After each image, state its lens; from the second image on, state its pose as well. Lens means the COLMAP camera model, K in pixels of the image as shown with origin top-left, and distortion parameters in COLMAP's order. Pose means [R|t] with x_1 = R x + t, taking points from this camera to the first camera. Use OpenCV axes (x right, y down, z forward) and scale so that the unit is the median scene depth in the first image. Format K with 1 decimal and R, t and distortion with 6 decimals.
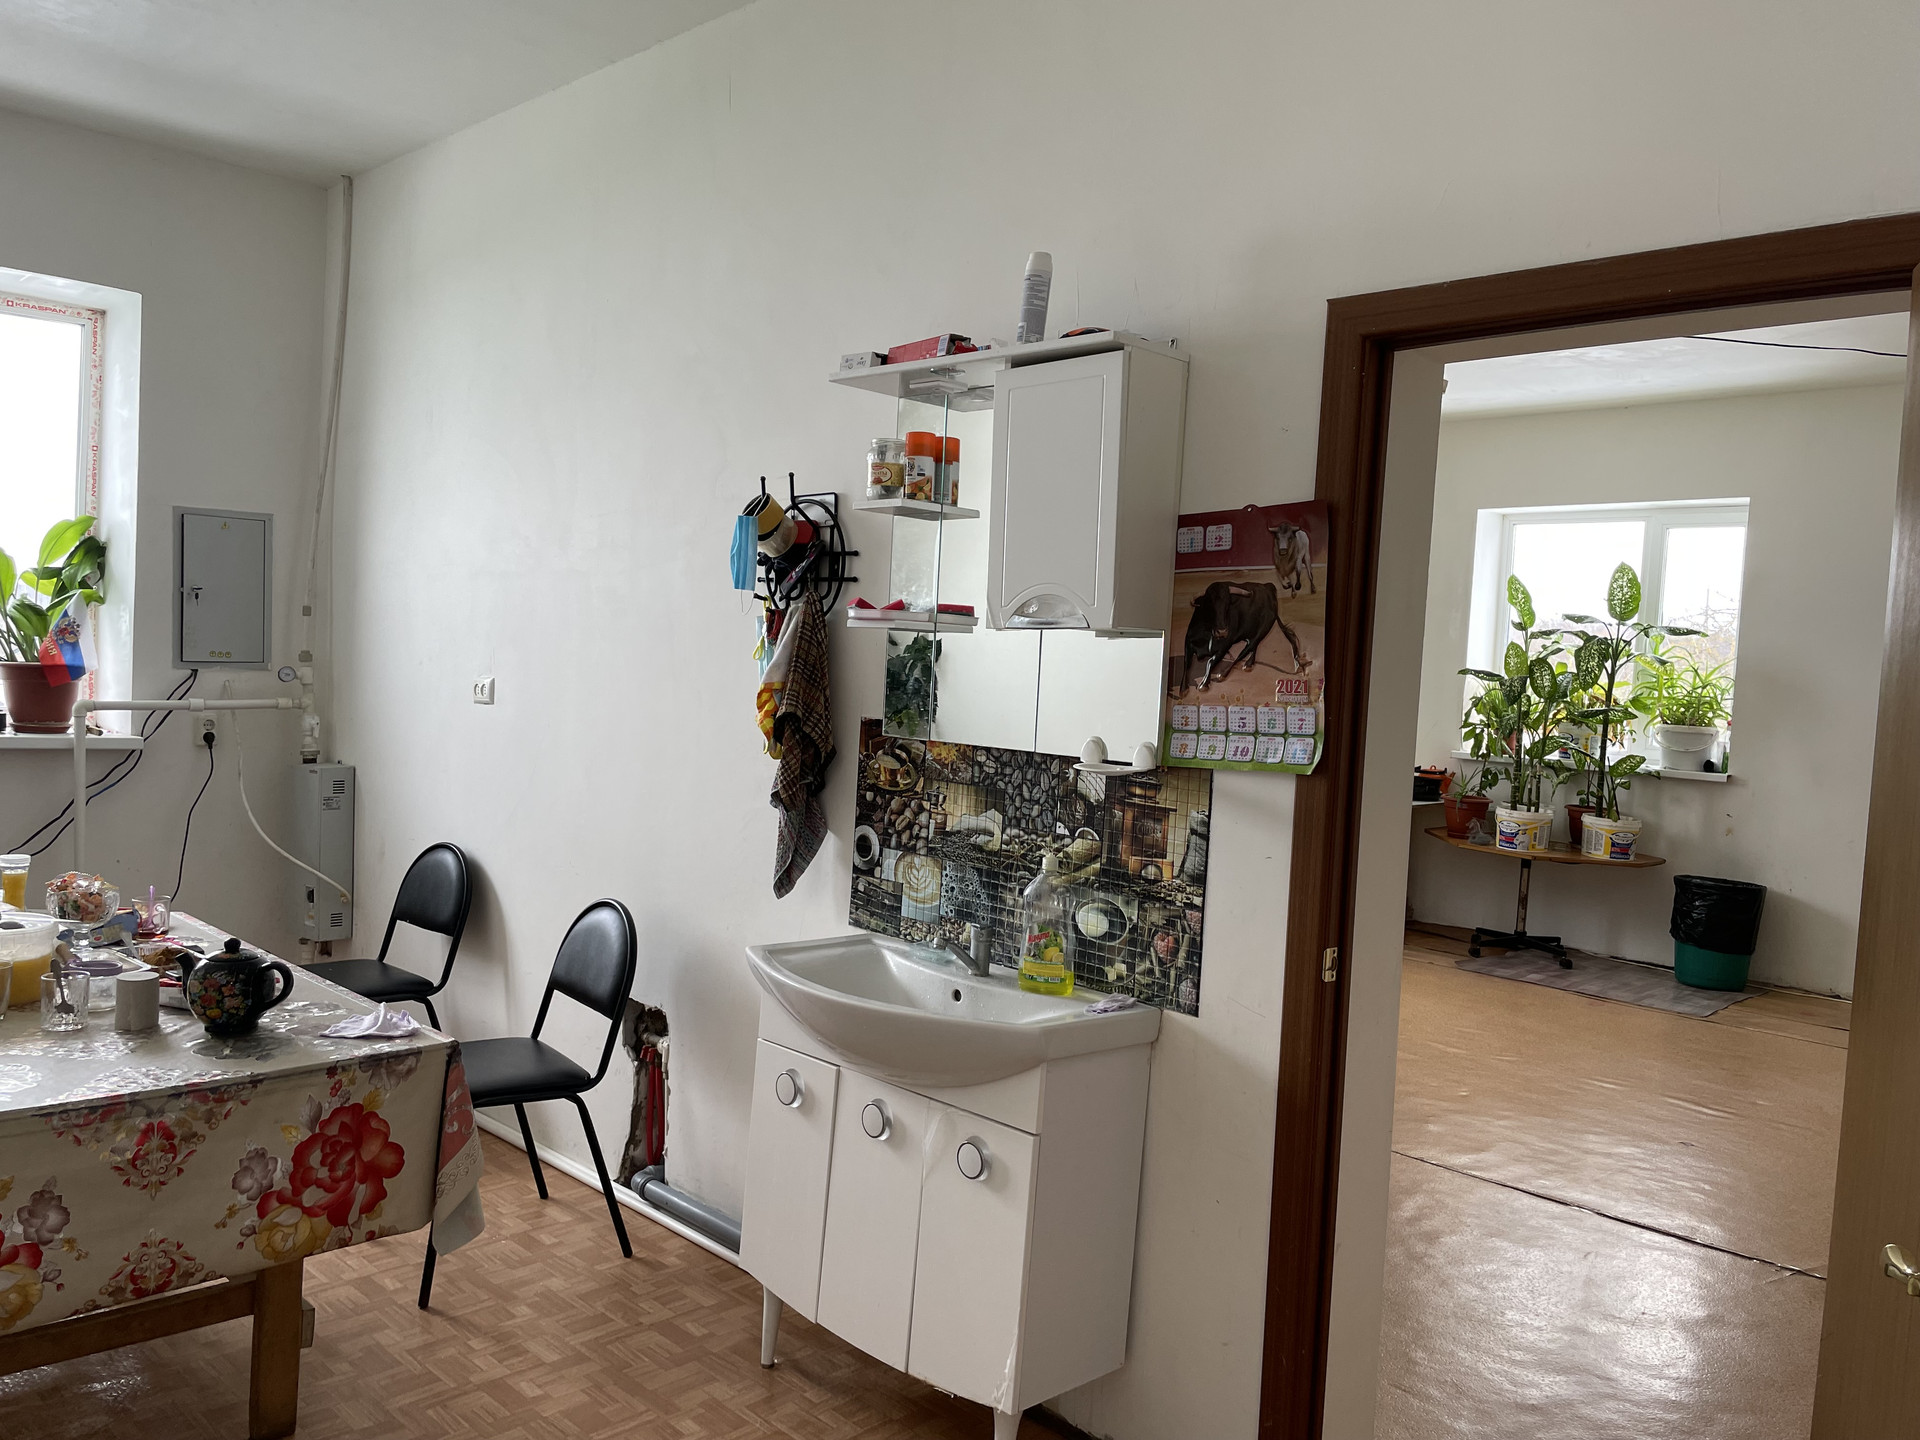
lens RADIAL K [[1444.6, 0, 965.0], [0, 1444.6, 732.5], [0, 0, 1]] dist [0.078452, -0.101555]
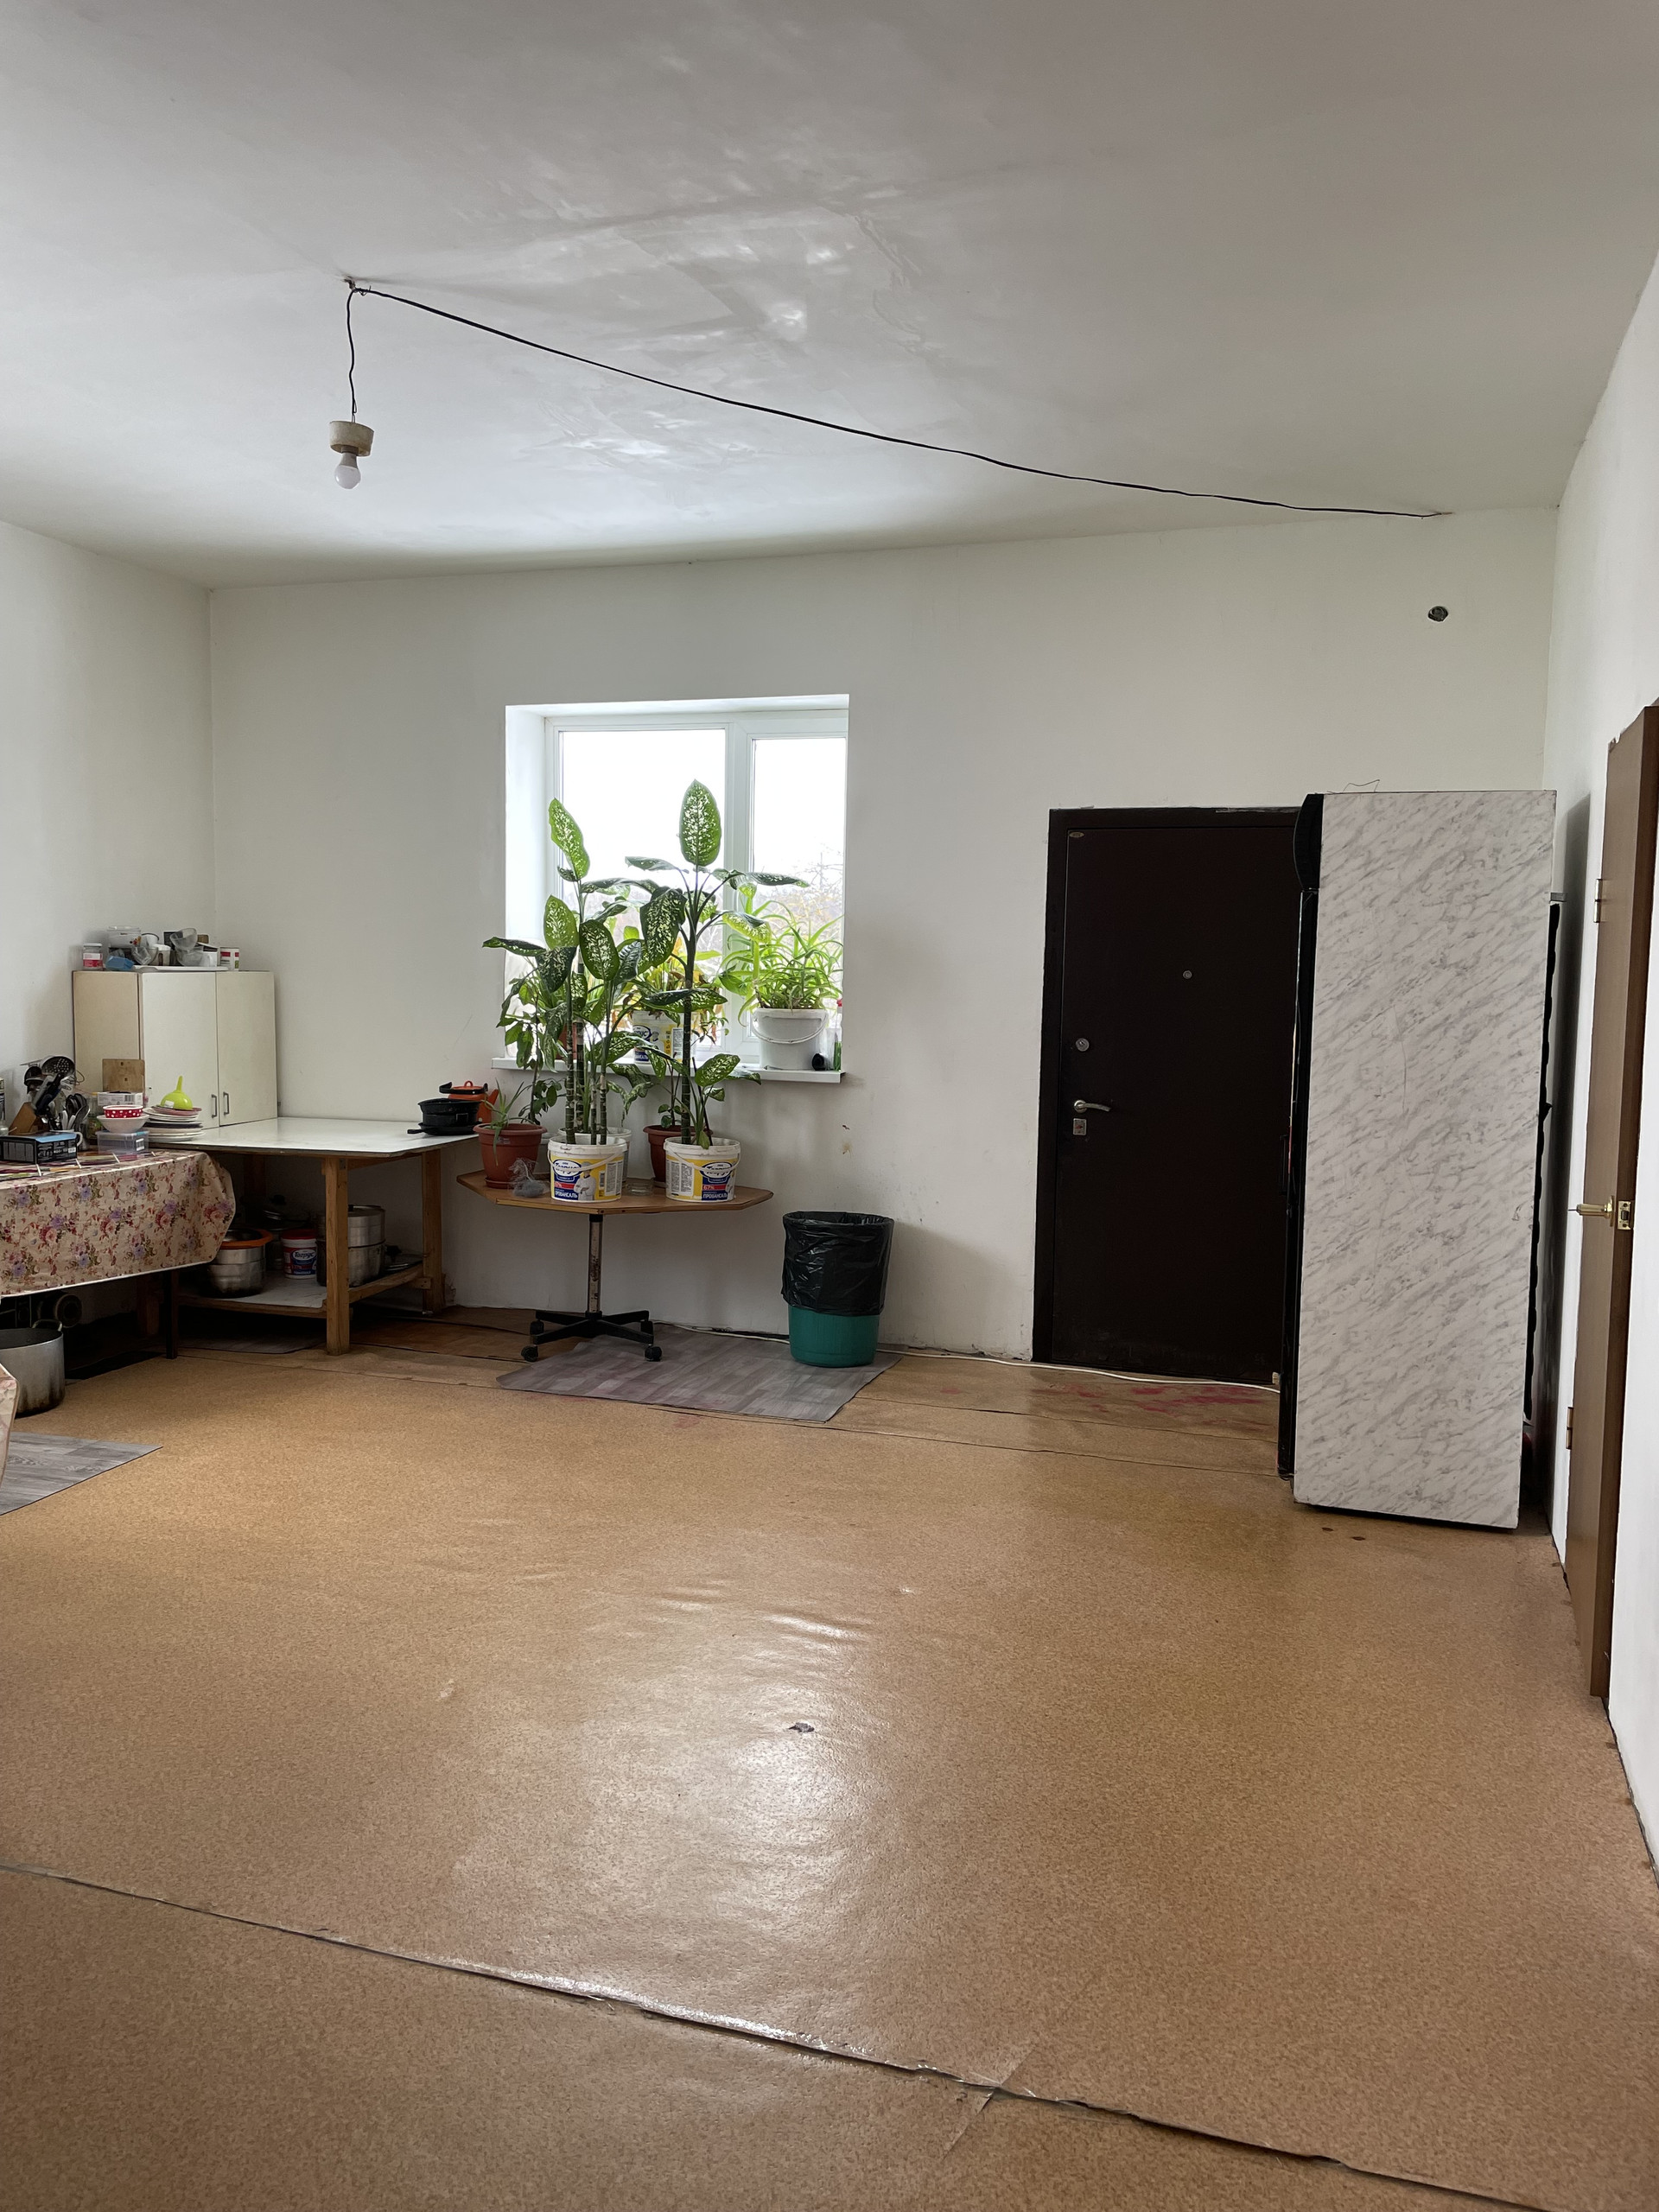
lens RADIAL K [[1664.2, 0, 829.5], [0, 1664.2, 1106.0], [0, 0, 1]] dist [0.078452, -0.101555]
pose [[0.890169, -0.072499, 0.449826, 0.129782], [0.049559, 0.996808, 0.062585, -0.007218], [-0.452928, -0.033419, 0.890921, 0.240926]]
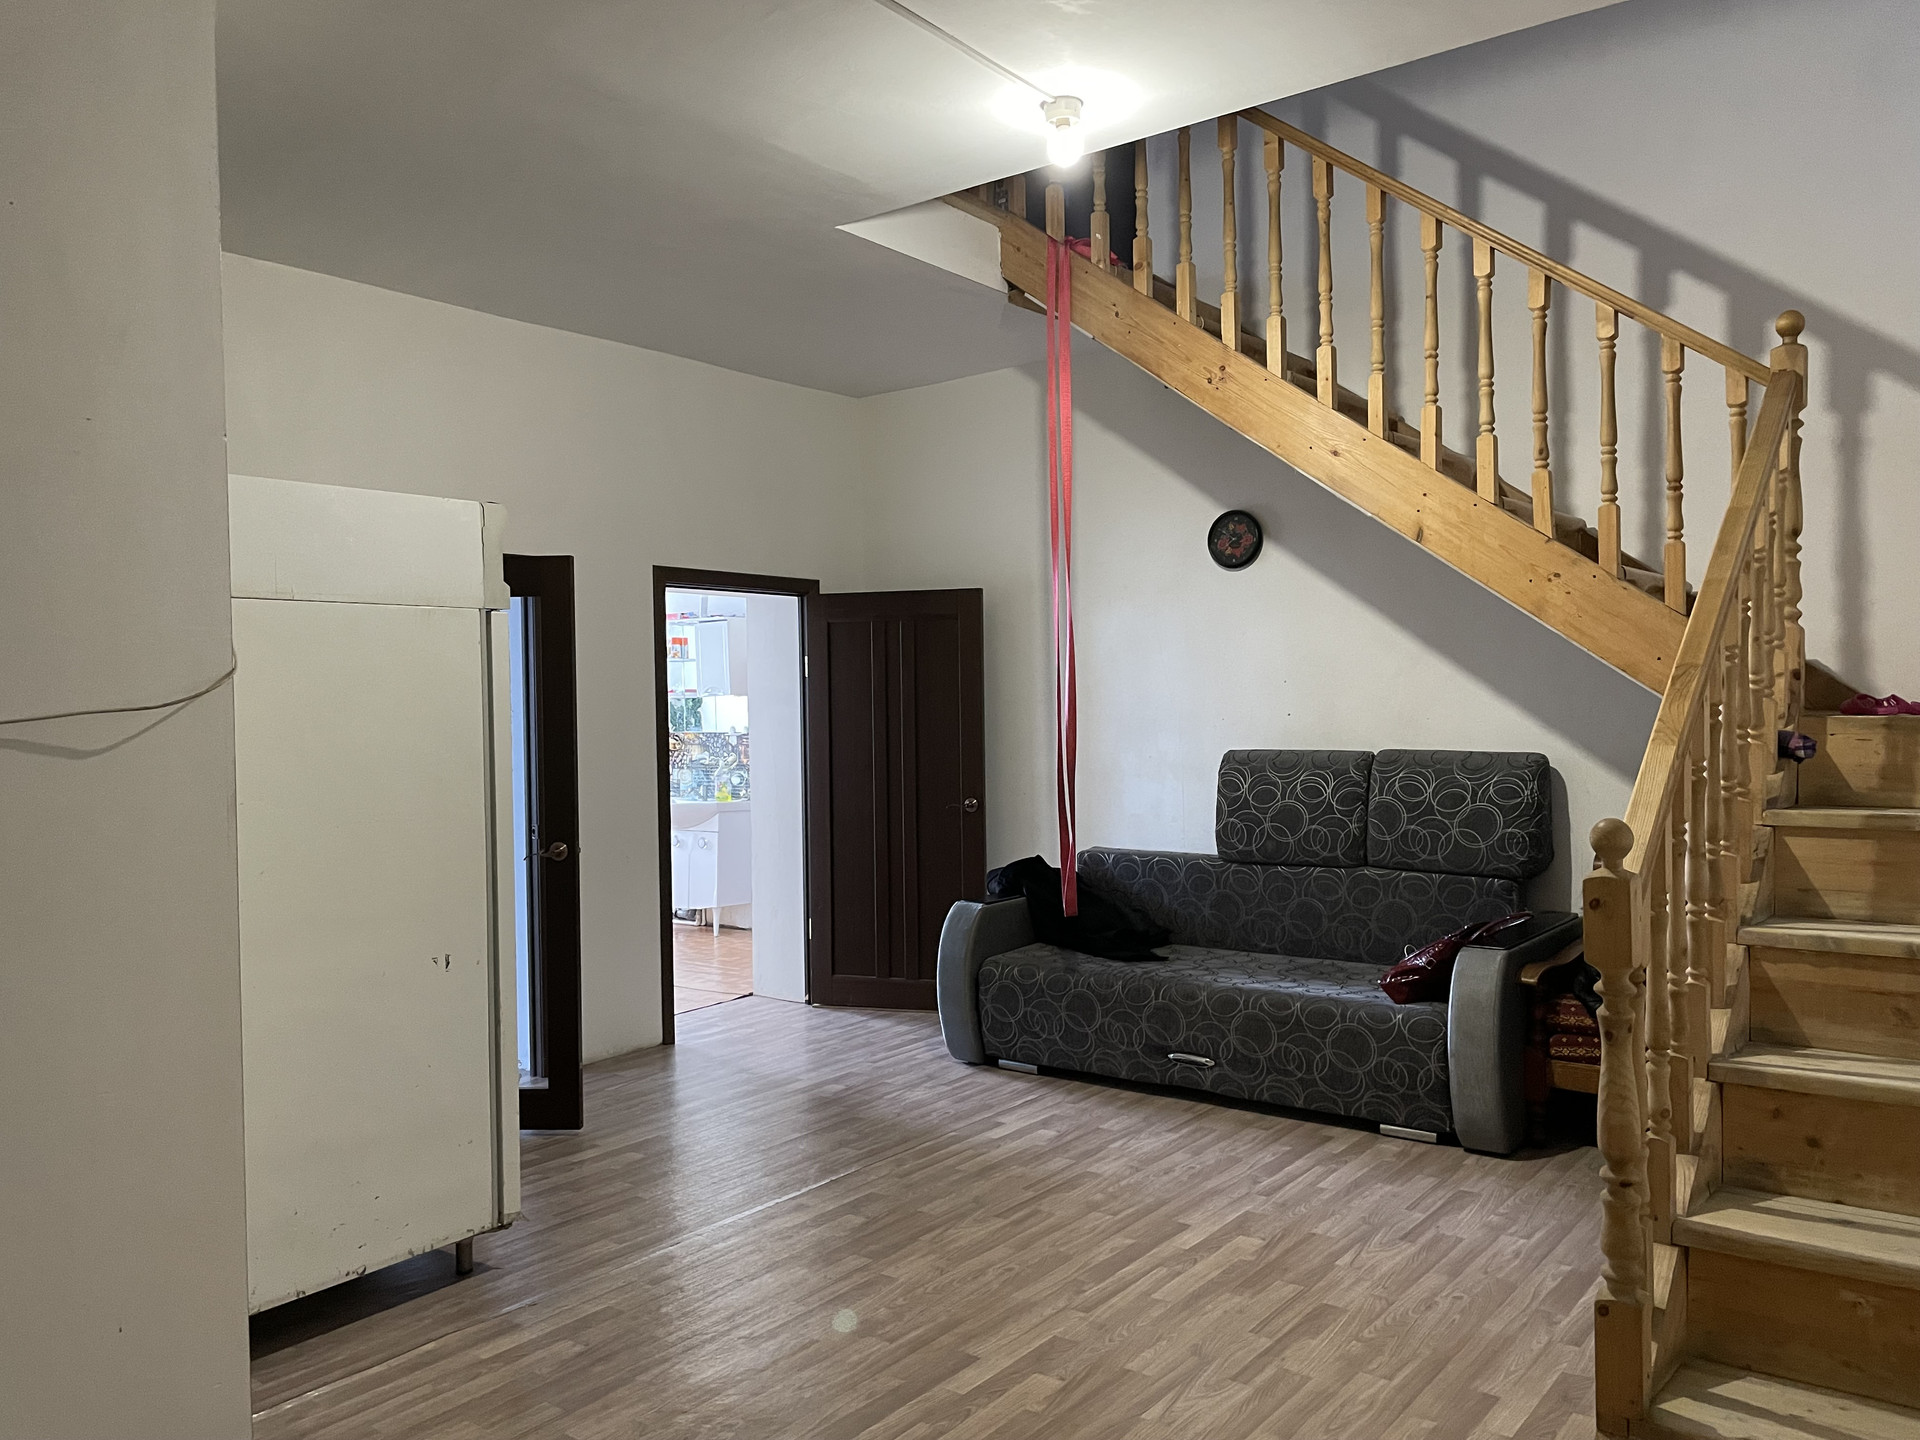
lens RADIAL K [[1444.6, 0, 965.0], [0, 1444.6, 732.5], [0, 0, 1]] dist [0.078452, -0.101555]
pose [[0.990183, -0.070719, 0.120564, 0.283625], [0.074575, 0.996829, -0.027768, 0.198790], [-0.118218, 0.036486, 0.992317, -3.145864]]
